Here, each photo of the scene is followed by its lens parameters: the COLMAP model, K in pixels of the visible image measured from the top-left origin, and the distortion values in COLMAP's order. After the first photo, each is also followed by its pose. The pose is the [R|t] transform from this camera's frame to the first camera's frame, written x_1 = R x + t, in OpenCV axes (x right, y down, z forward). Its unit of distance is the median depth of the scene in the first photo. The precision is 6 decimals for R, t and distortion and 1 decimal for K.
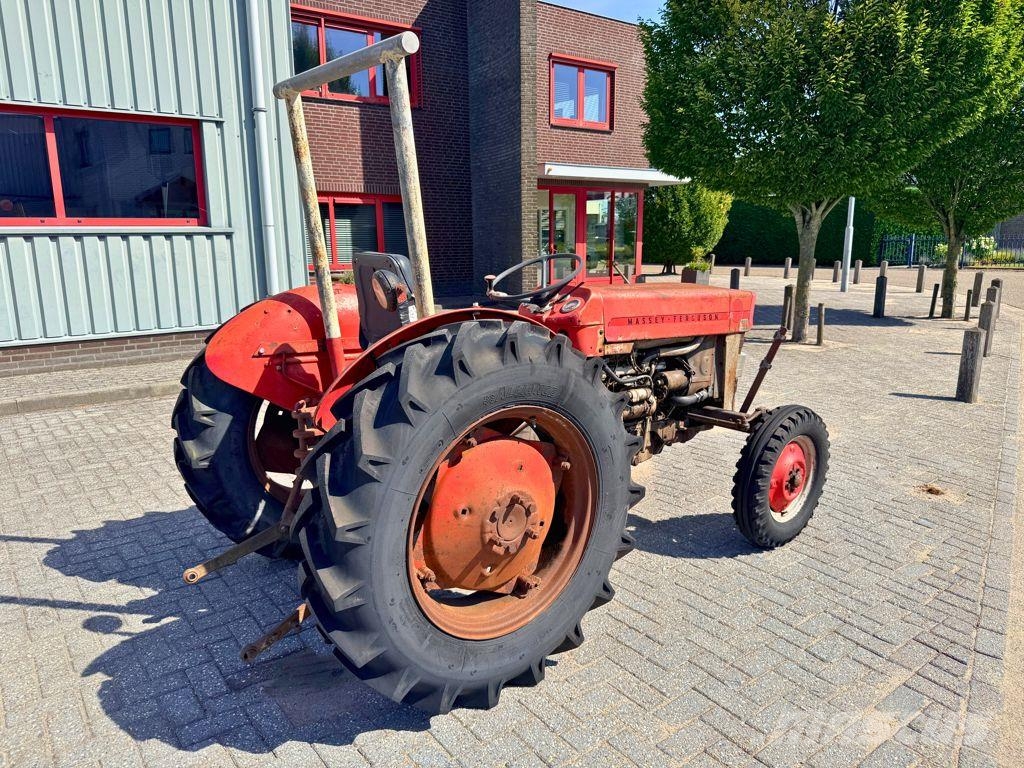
lens RADIAL K [[716.7, 0, 512.0], [0, 716.7, 384.0], [0, 0, 1]] dist [0.049744, -0.085685]
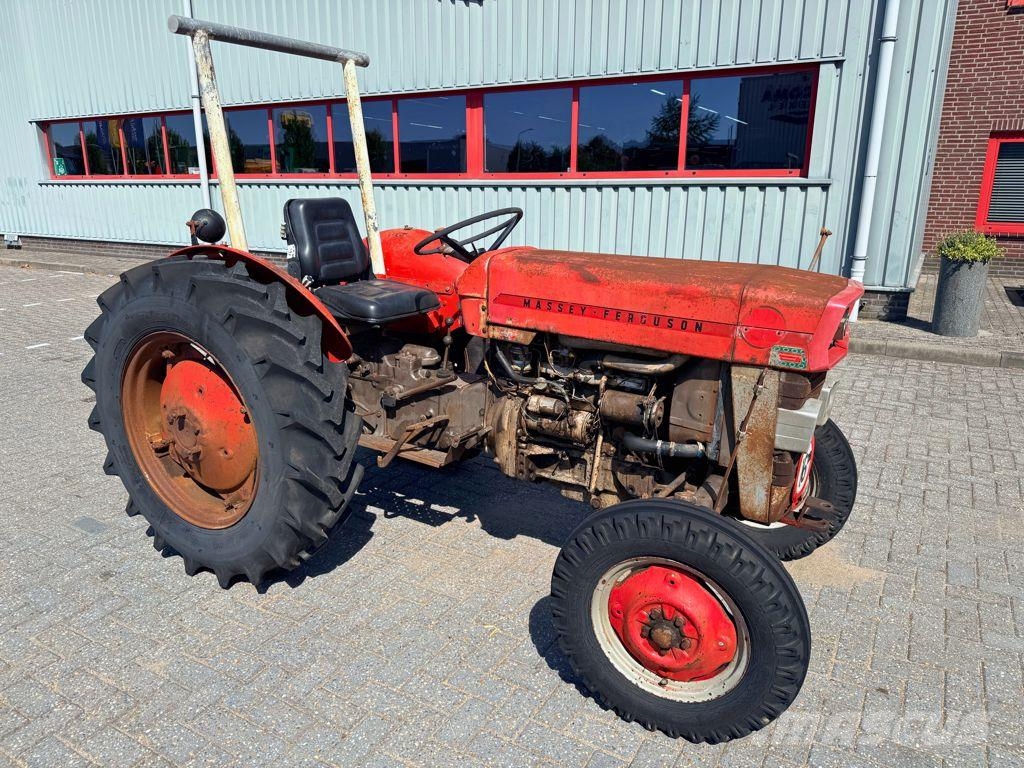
lens RADIAL K [[716.7, 0, 512.0], [0, 716.7, 384.0], [0, 0, 1]] dist [0.049744, -0.085685]
pose [[0.378599, 0.251305, -0.890791, 0.398521], [-0.195098, 0.962478, 0.188610, -0.067657], [0.904765, 0.102384, 0.413423, 0.322156]]
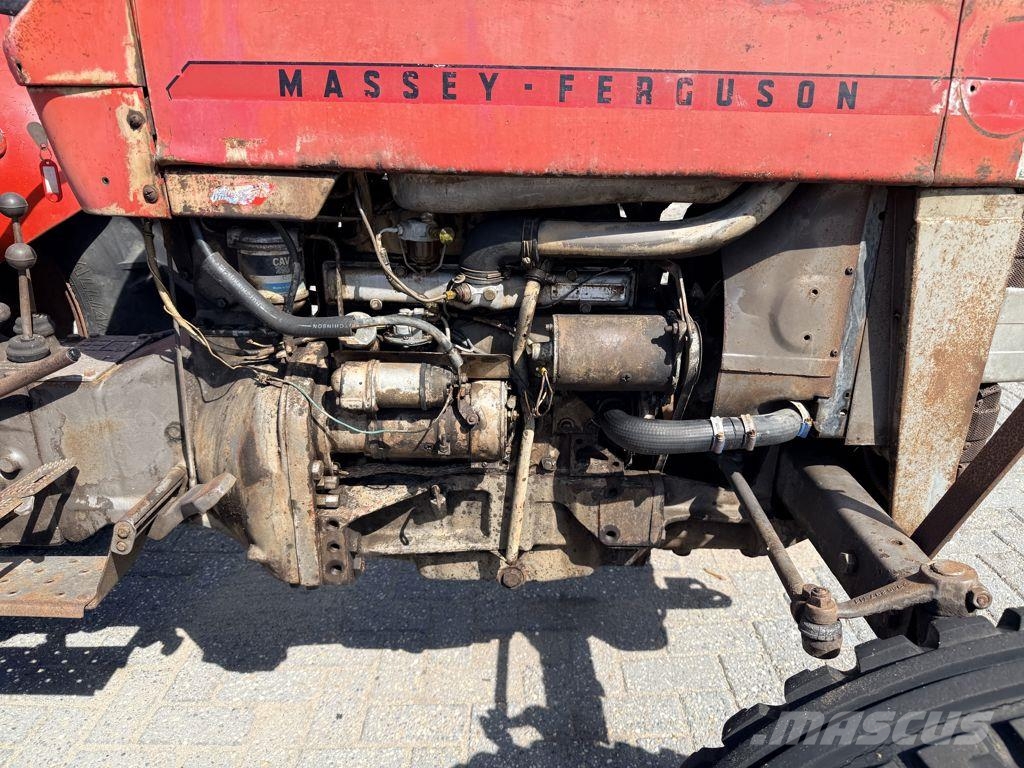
lens RADIAL K [[716.7, 0, 512.0], [0, 716.7, 384.0], [0, 0, 1]] dist [0.049744, -0.085685]
pose [[0.798126, 0.213063, -0.563559, 0.177756], [-0.111000, 0.971371, 0.210043, -0.022847], [0.592177, -0.105086, 0.798926, 0.396467]]
